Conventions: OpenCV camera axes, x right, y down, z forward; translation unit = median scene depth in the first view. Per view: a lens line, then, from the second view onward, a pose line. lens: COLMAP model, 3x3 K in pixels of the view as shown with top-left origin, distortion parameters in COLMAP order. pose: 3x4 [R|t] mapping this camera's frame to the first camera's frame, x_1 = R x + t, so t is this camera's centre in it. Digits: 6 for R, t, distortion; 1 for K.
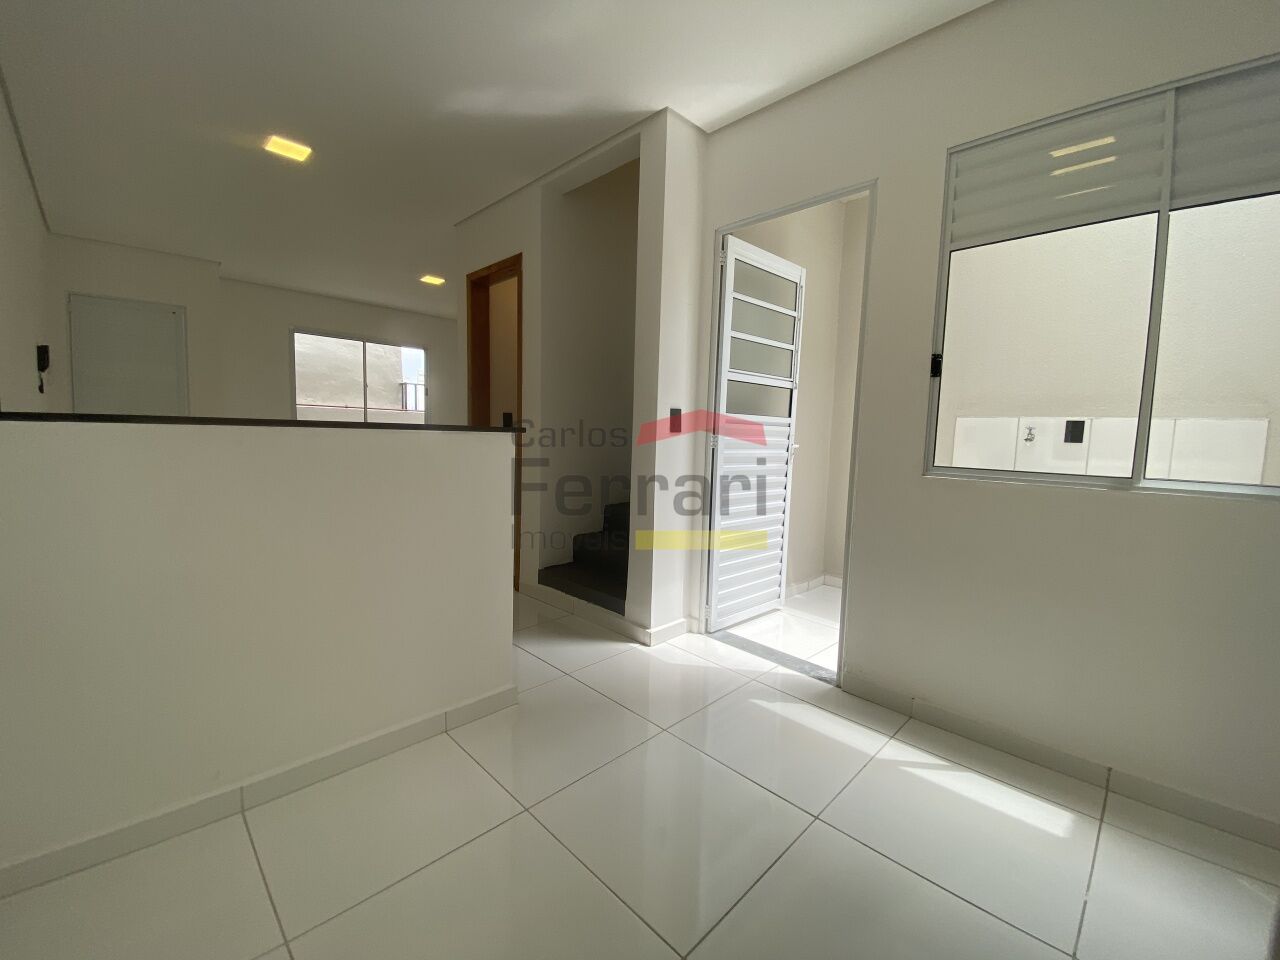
lens RADIAL K [[519.6, 0, 640.0], [0, 519.6, 480.0], [0, 0, 1]] dist [0.001430, -0.009352]
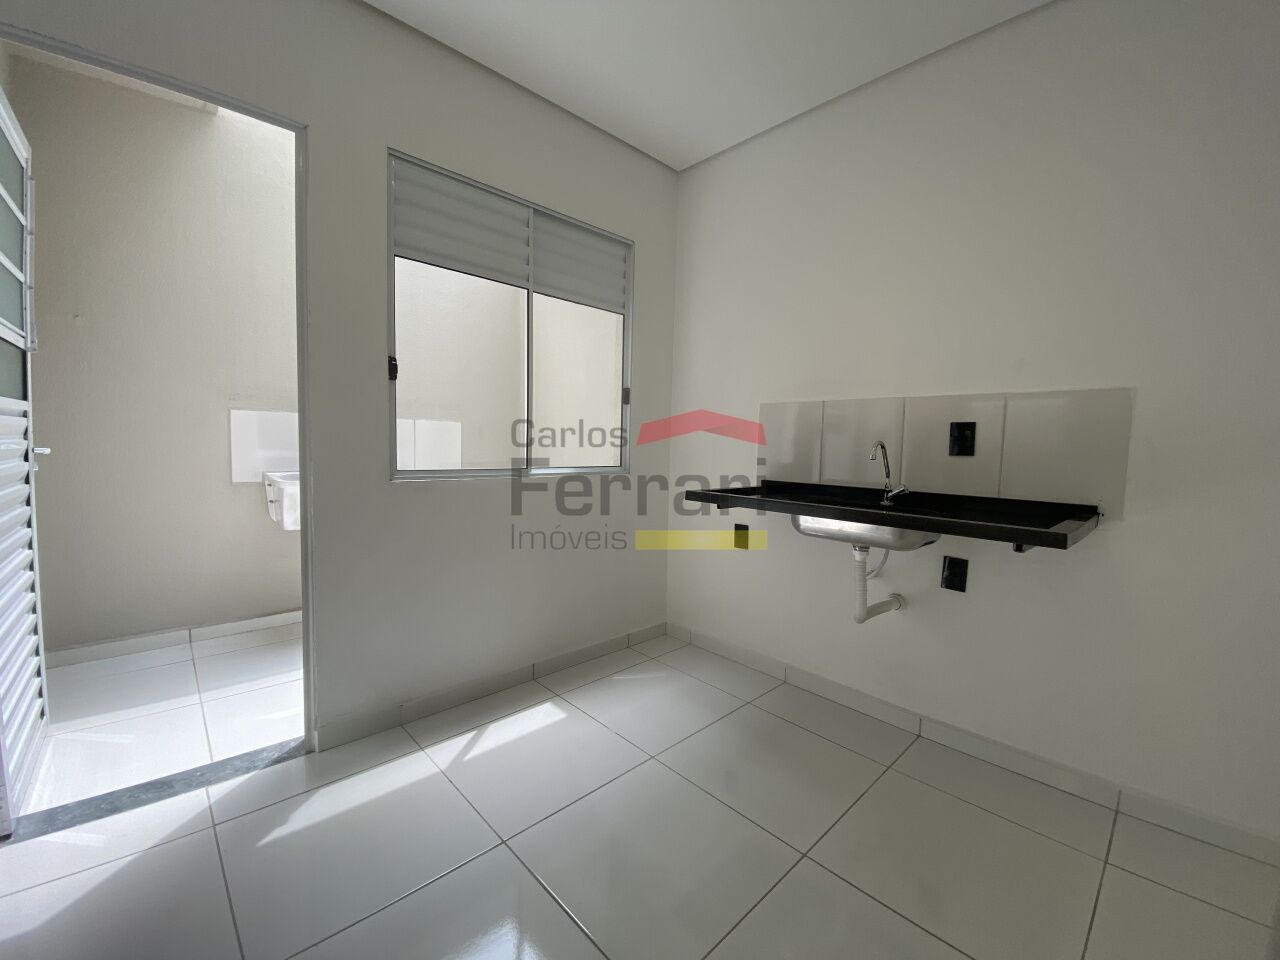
lens RADIAL K [[519.6, 0, 640.0], [0, 519.6, 480.0], [0, 0, 1]] dist [0.001430, -0.009352]
pose [[0.017448, -0.098190, 0.995015, -0.419909], [0.061690, 0.993376, 0.096946, -0.075859], [-0.997943, 0.059691, 0.023389, 0.517474]]
